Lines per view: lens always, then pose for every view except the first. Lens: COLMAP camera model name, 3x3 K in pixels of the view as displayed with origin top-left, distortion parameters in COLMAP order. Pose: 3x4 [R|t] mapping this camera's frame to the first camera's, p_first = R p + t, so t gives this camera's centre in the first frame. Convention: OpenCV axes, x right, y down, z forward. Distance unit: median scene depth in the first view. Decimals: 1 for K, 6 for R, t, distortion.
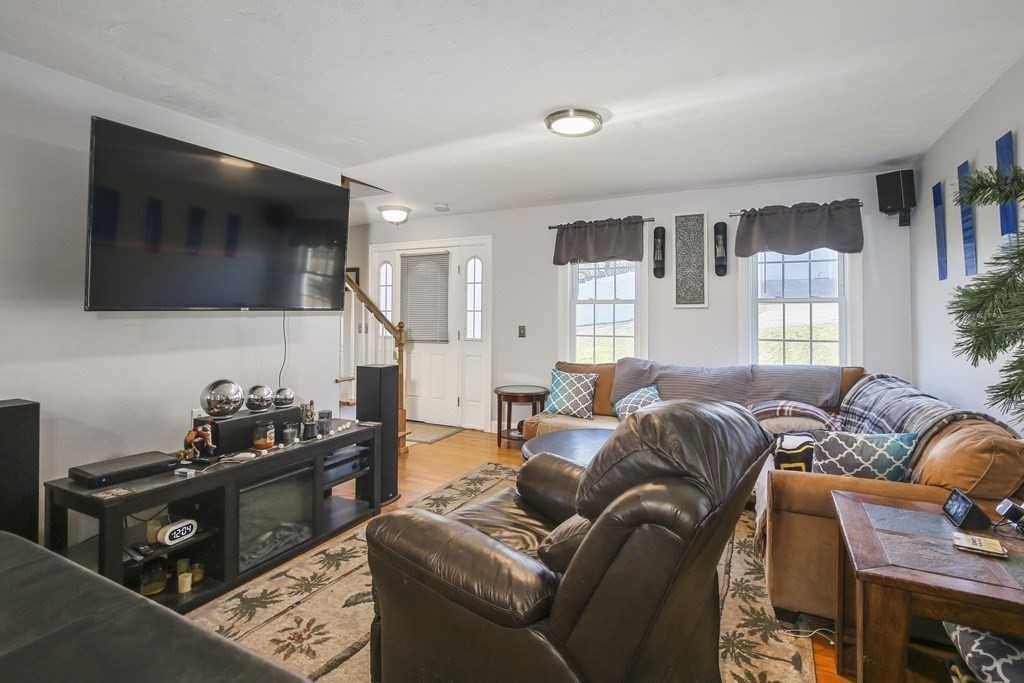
lens RADIAL K [[497.9, 0, 512.1], [0, 497.9, 304.8], [0, 0, 1]] dist [-0.002436, -0.000405]
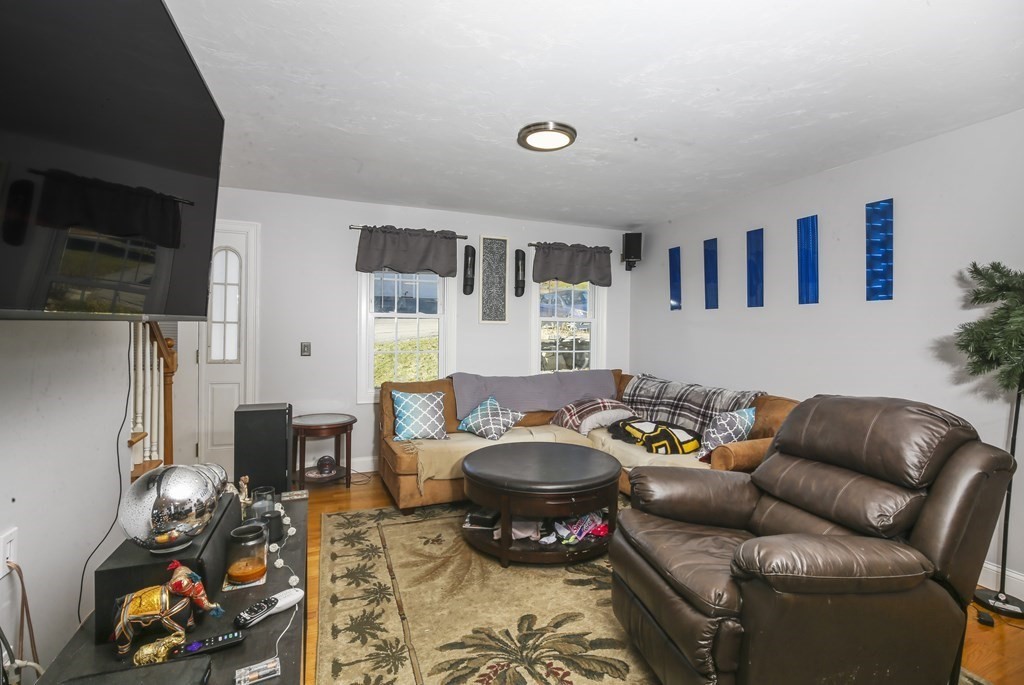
lens RADIAL K [[489.2, 0, 519.4], [0, 489.2, 328.0], [0, 0, 1]] dist [-0.000751, -0.000093]
pose [[0.658759, 0.006261, 0.752328, -0.450082], [-0.031398, 0.999323, 0.019176, -0.007574], [-0.751699, -0.036254, 0.658509, 0.268692]]
